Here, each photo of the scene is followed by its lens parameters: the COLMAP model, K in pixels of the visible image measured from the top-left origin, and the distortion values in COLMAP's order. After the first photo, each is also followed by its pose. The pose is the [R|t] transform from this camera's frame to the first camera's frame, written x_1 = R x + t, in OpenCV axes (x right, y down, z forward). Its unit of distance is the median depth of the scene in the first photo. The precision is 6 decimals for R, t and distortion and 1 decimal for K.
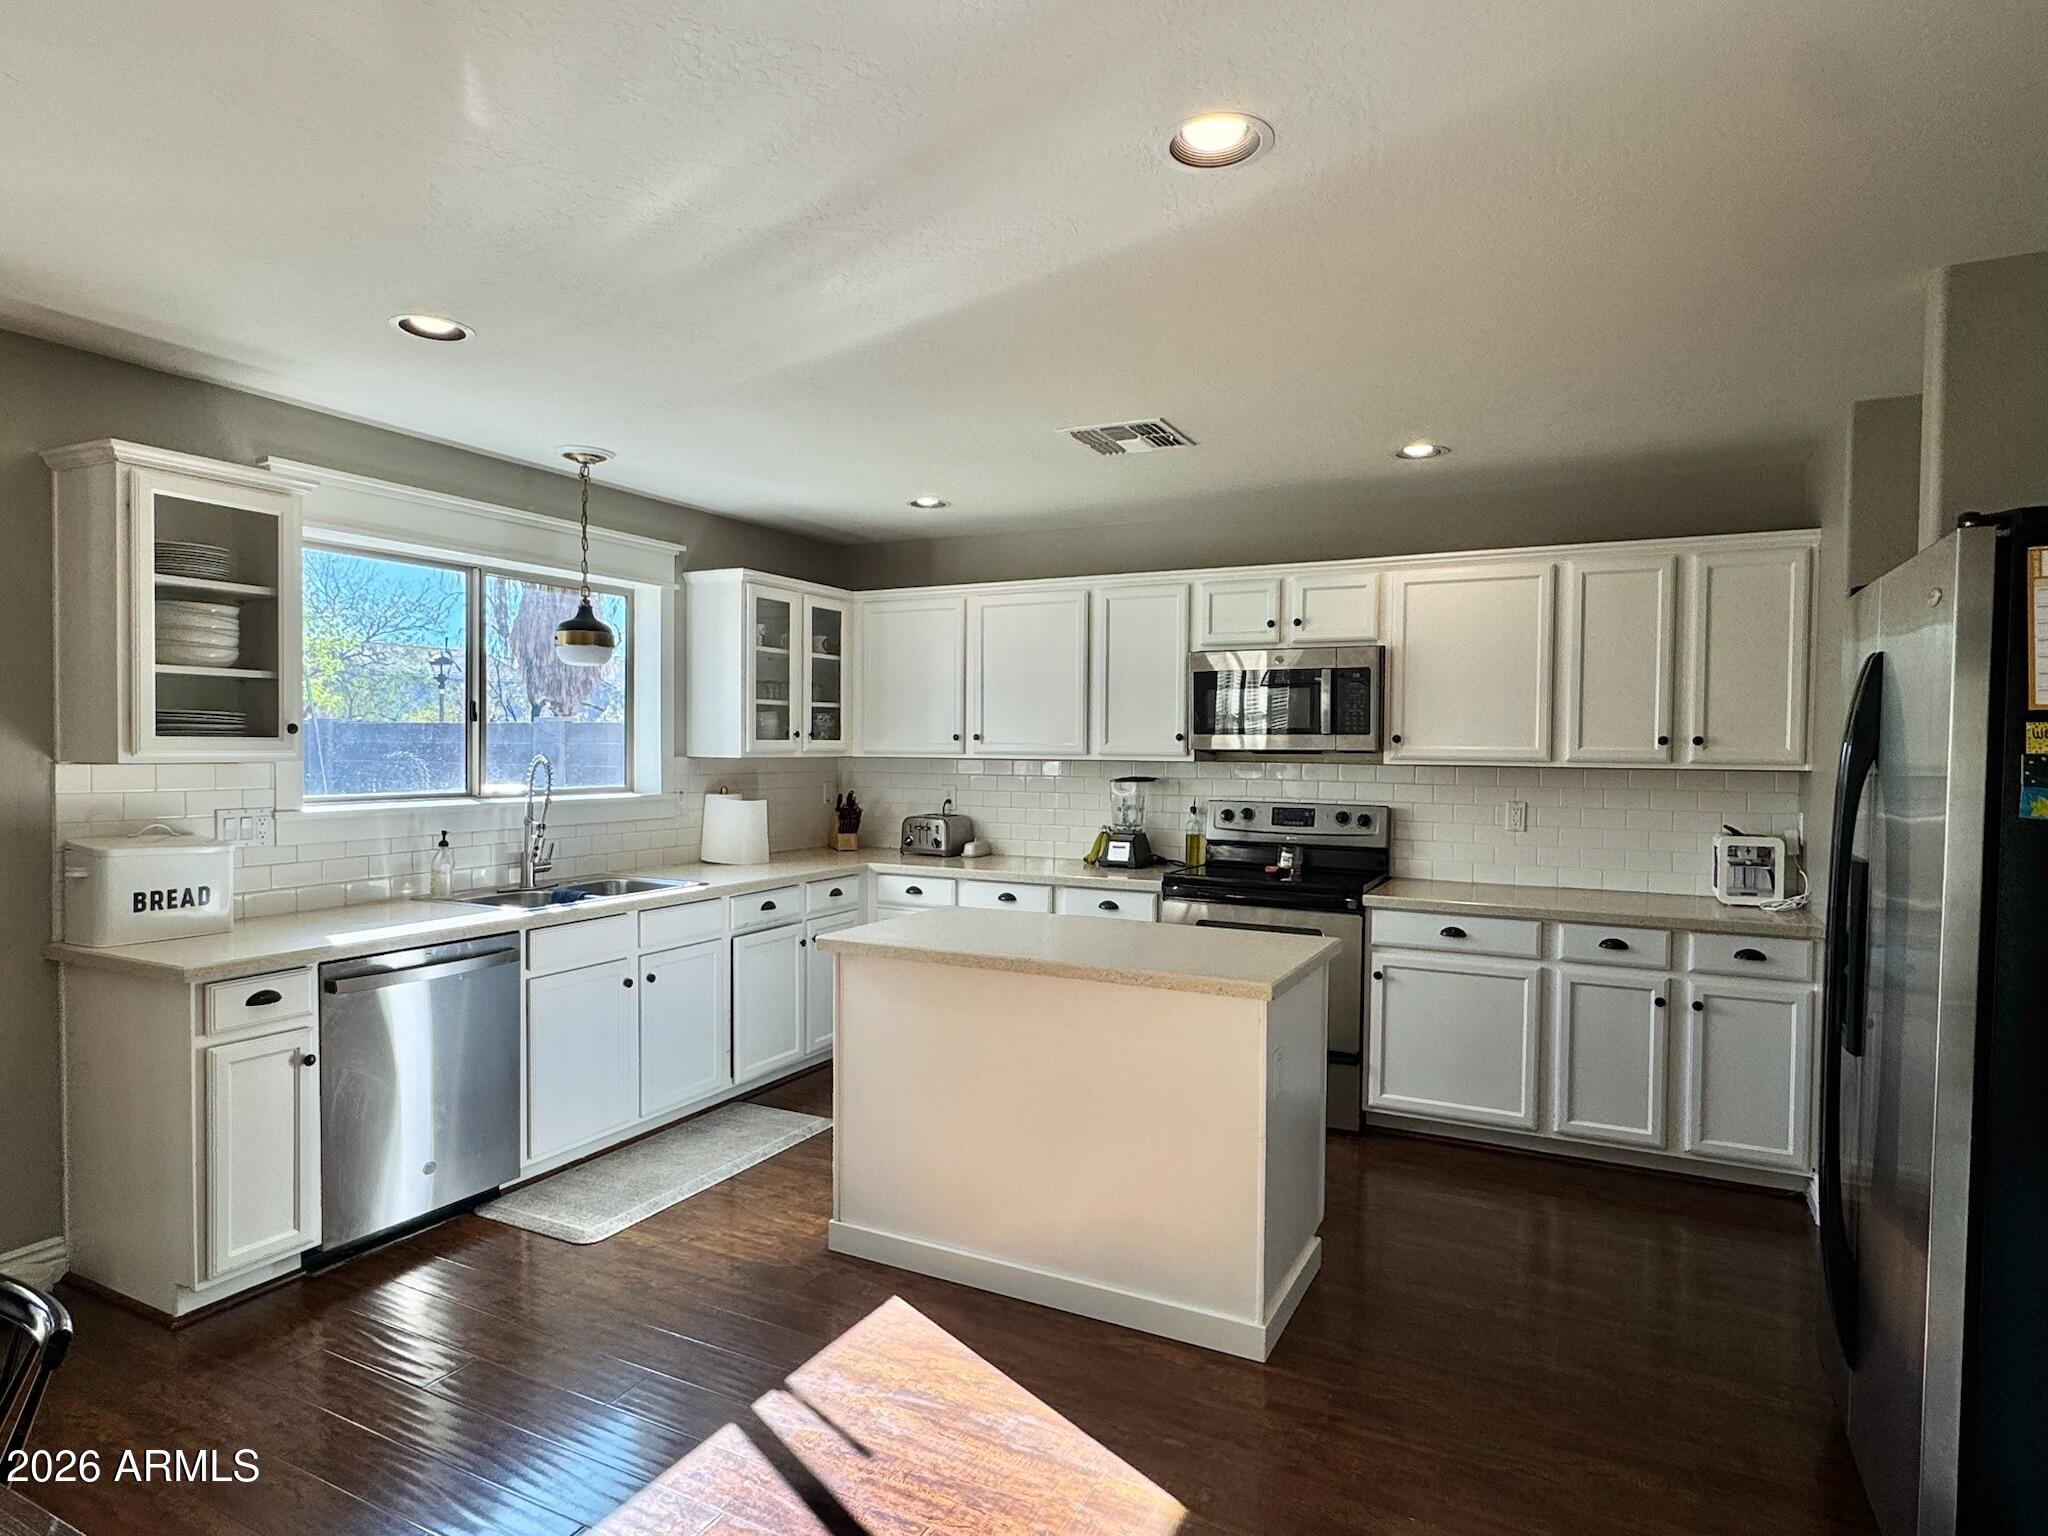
lens RADIAL K [[1173.4, 0, 1024.0], [0, 1173.4, 768.0], [0, 0, 1]] dist [0.004411, 0.001141]
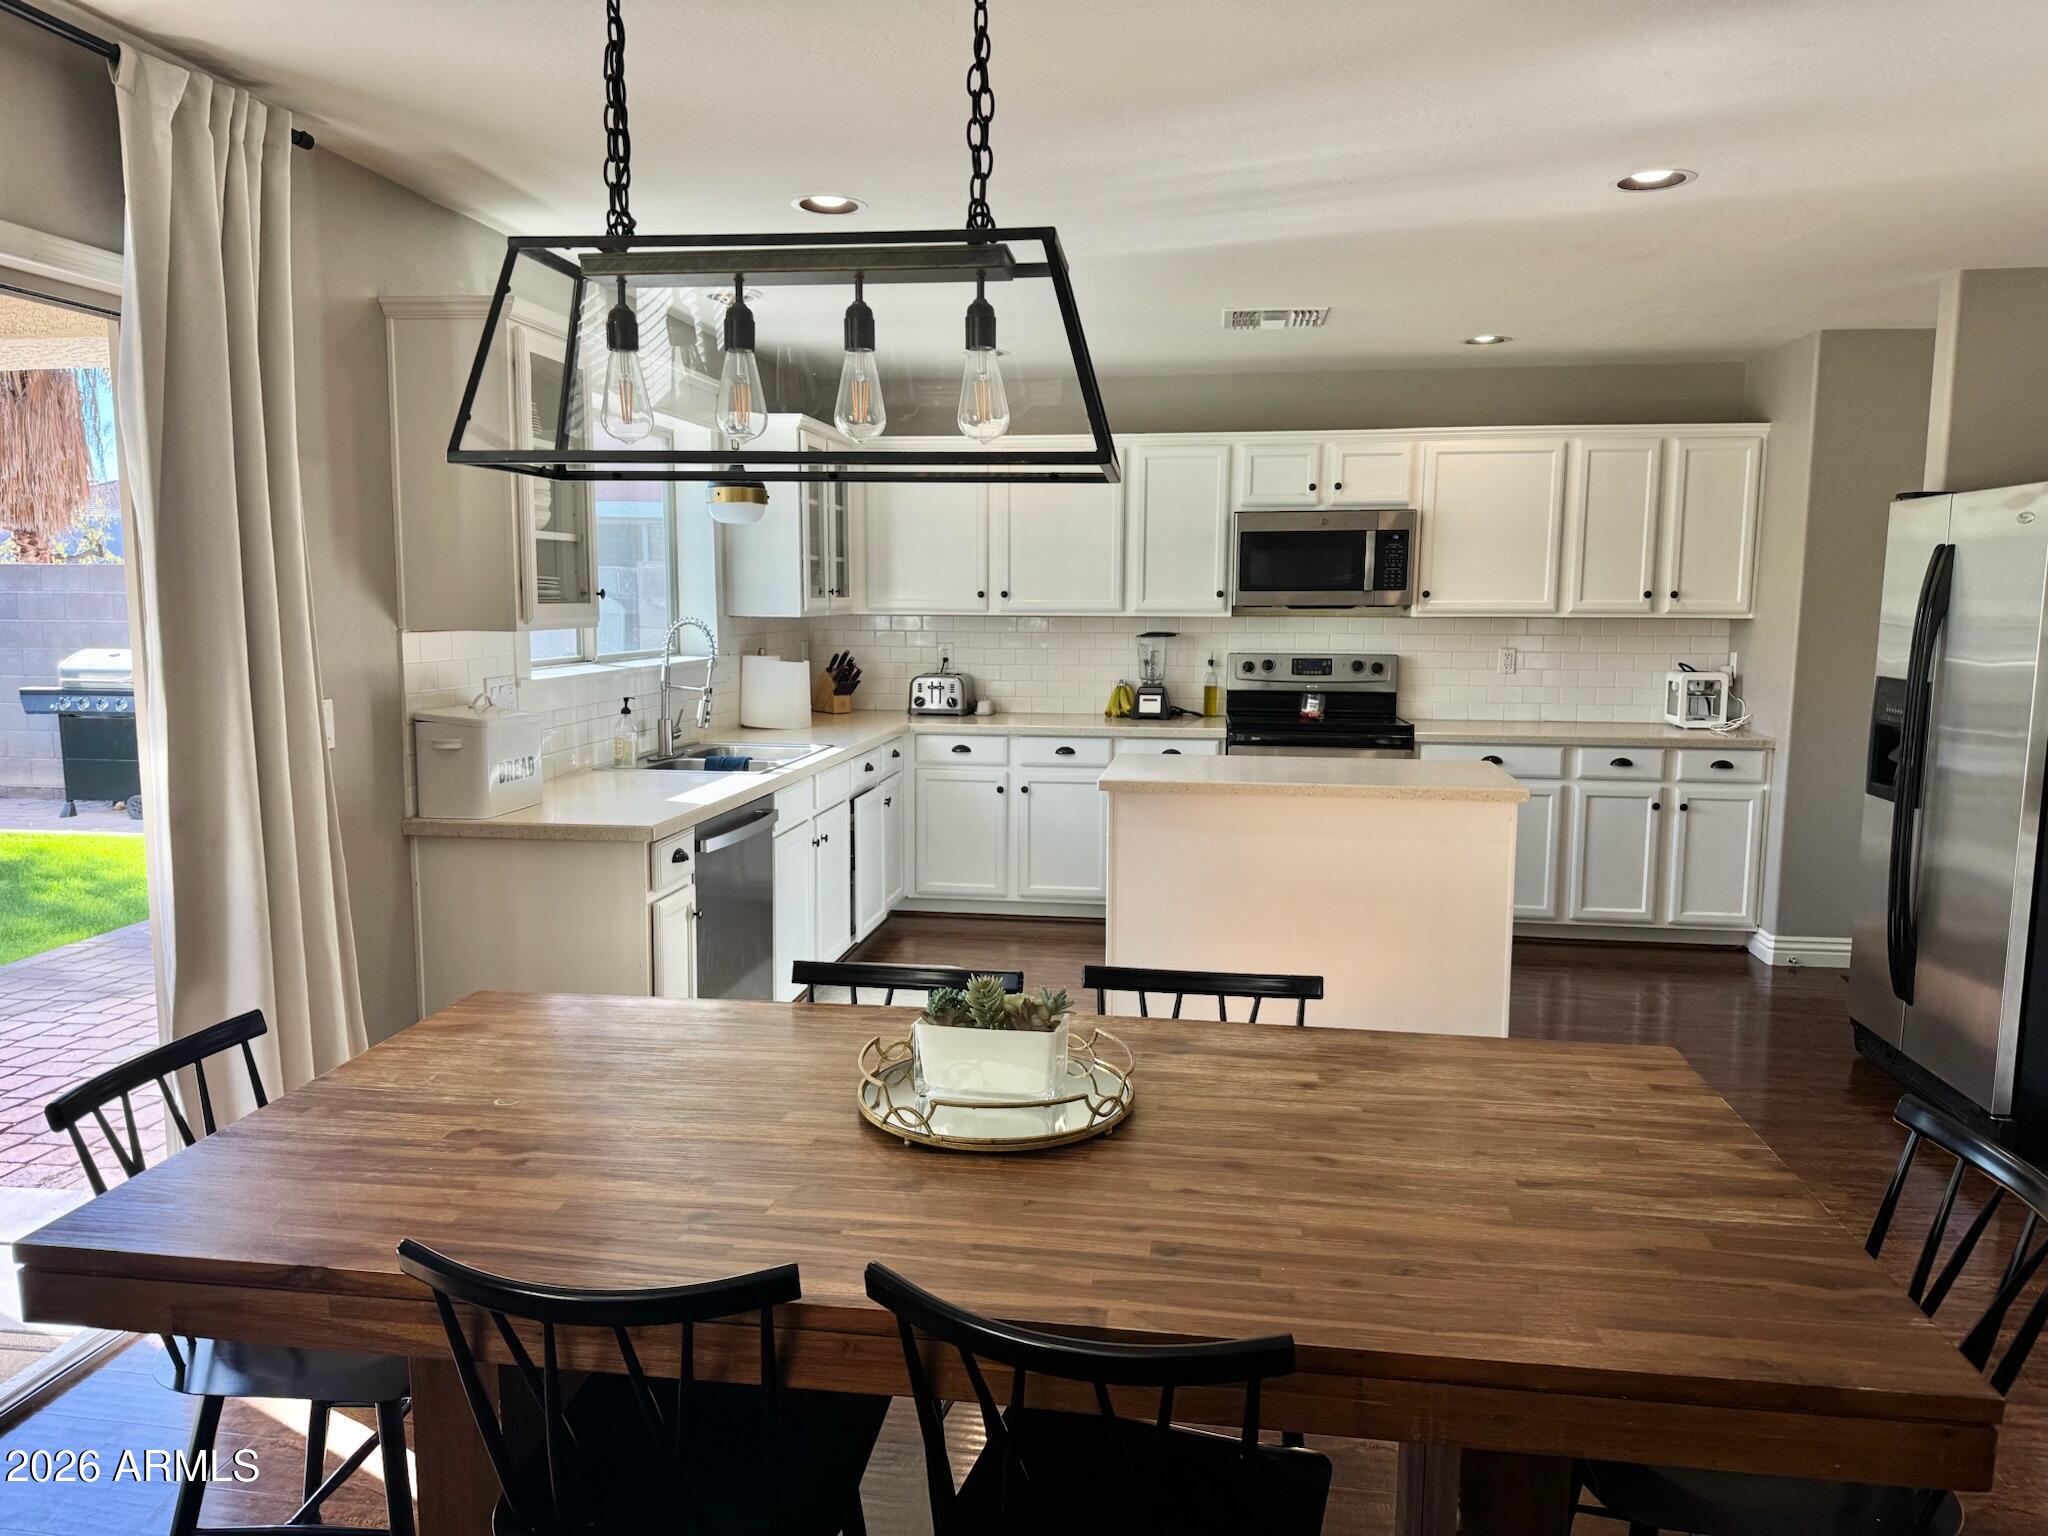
lens RADIAL K [[1452.7, 0, 1024.0], [0, 1452.7, 768.0], [0, 0, 1]] dist [0.153342, -0.300248]
pose [[0.944275, -0.043655, 0.326248, -0.508259], [0.009700, 0.994426, 0.104988, -0.010592], [-0.329013, -0.095973, 0.939436, -0.210624]]
